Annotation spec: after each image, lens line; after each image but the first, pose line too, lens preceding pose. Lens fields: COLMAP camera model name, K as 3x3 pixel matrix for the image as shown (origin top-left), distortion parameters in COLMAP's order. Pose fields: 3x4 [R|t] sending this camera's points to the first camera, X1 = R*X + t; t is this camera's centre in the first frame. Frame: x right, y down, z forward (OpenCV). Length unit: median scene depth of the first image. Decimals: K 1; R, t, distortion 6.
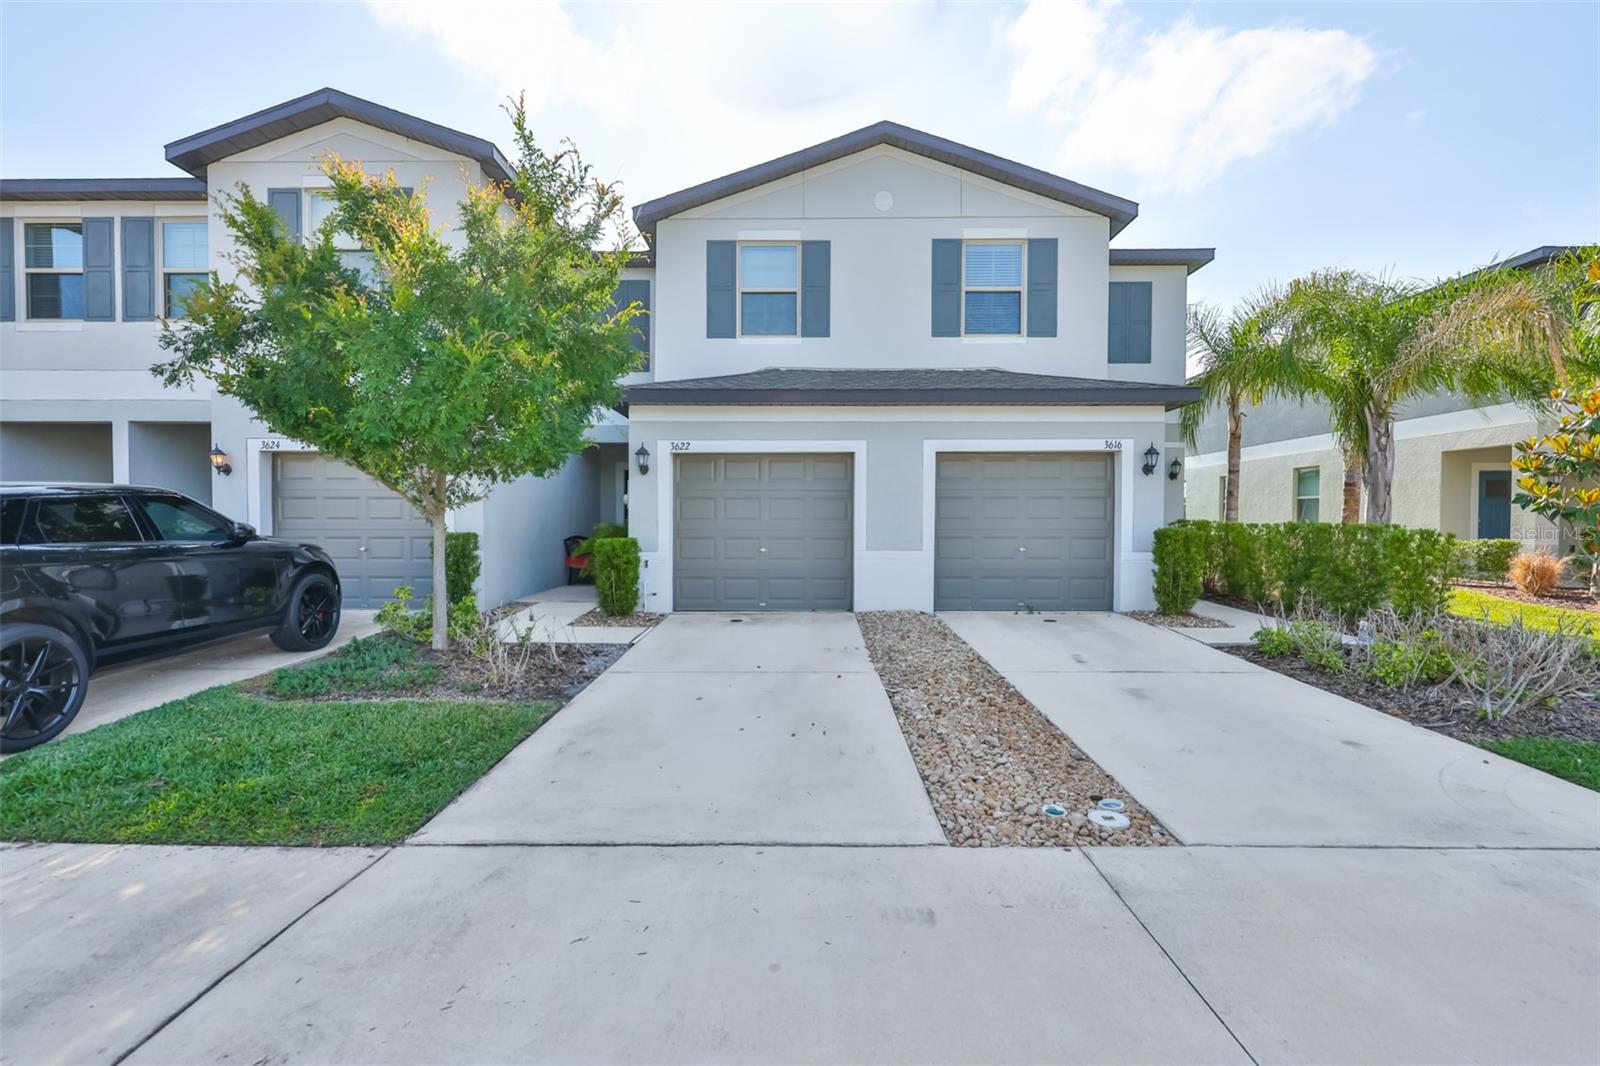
lens RADIAL K [[686.9, 0, 792.4], [0, 686.9, 537.7], [0, 0, 1]] dist [0.000006, 0.000258]
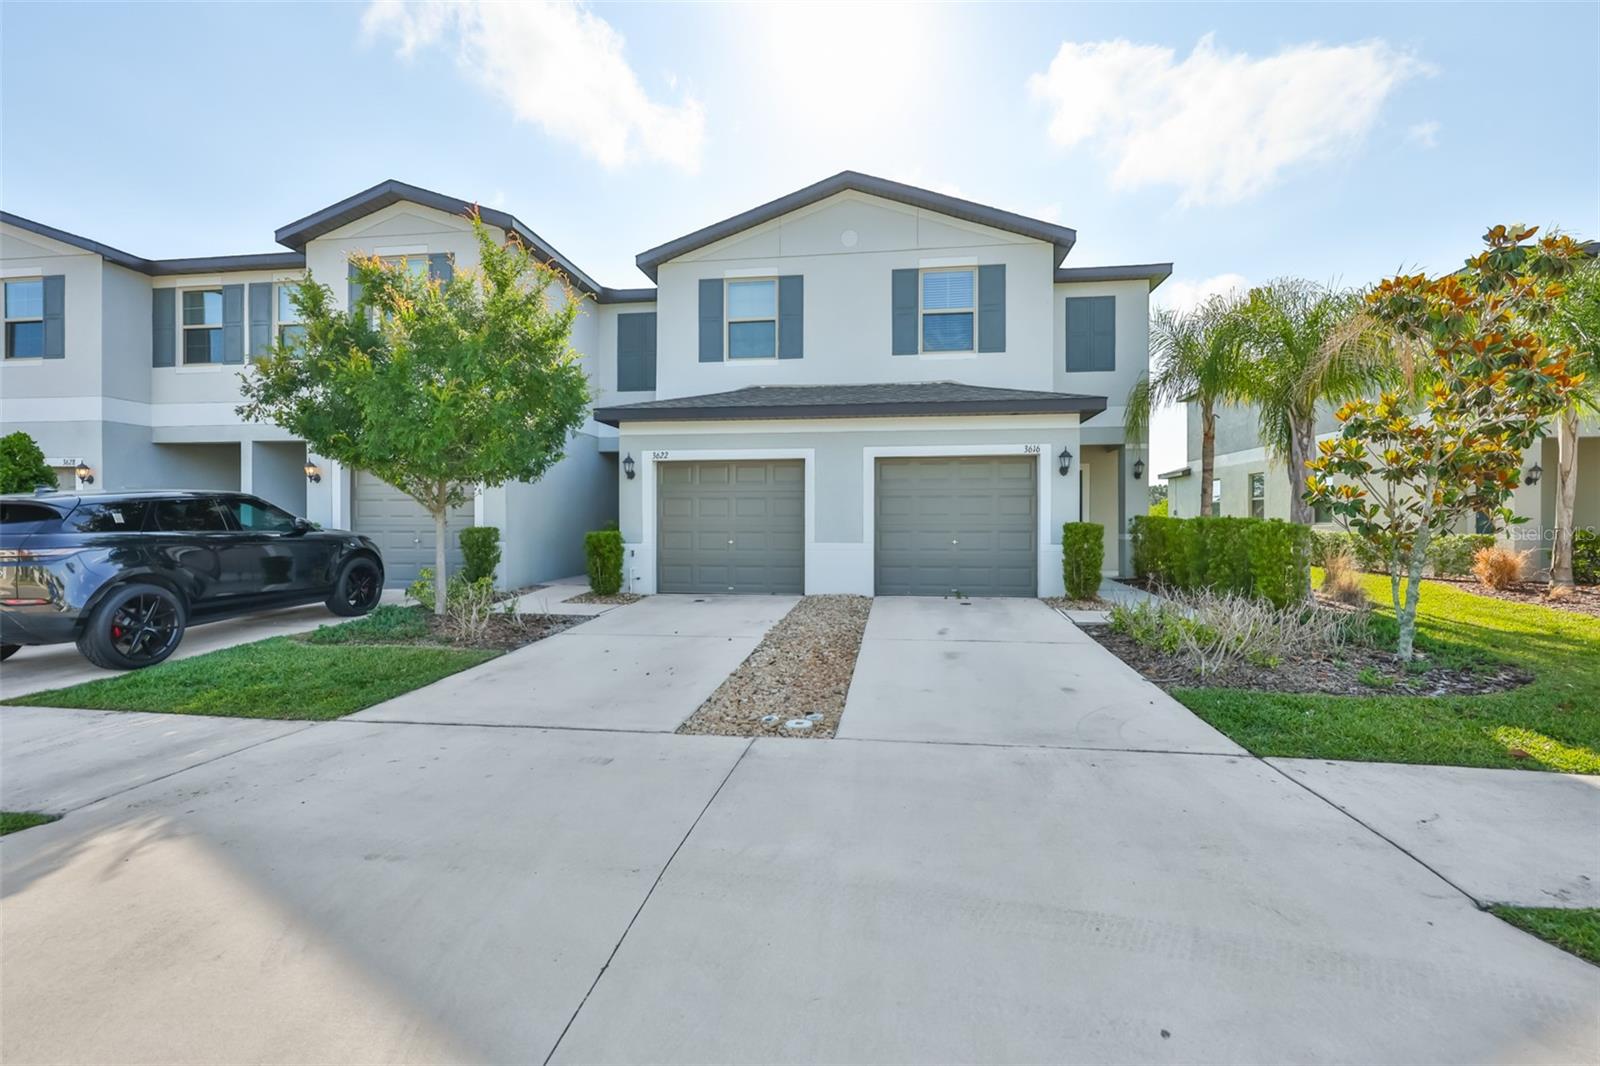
lens RADIAL K [[671.6, 0, 804.6], [0, 671.6, 525.1], [0, 0, 1]] dist [-0.001689, 0.000187]
pose [[0.993240, -0.001009, -0.116077, 0.220329], [-0.001074, 0.999840, -0.017883, 0.009159], [0.116076, 0.017886, 0.993079, -0.131179]]
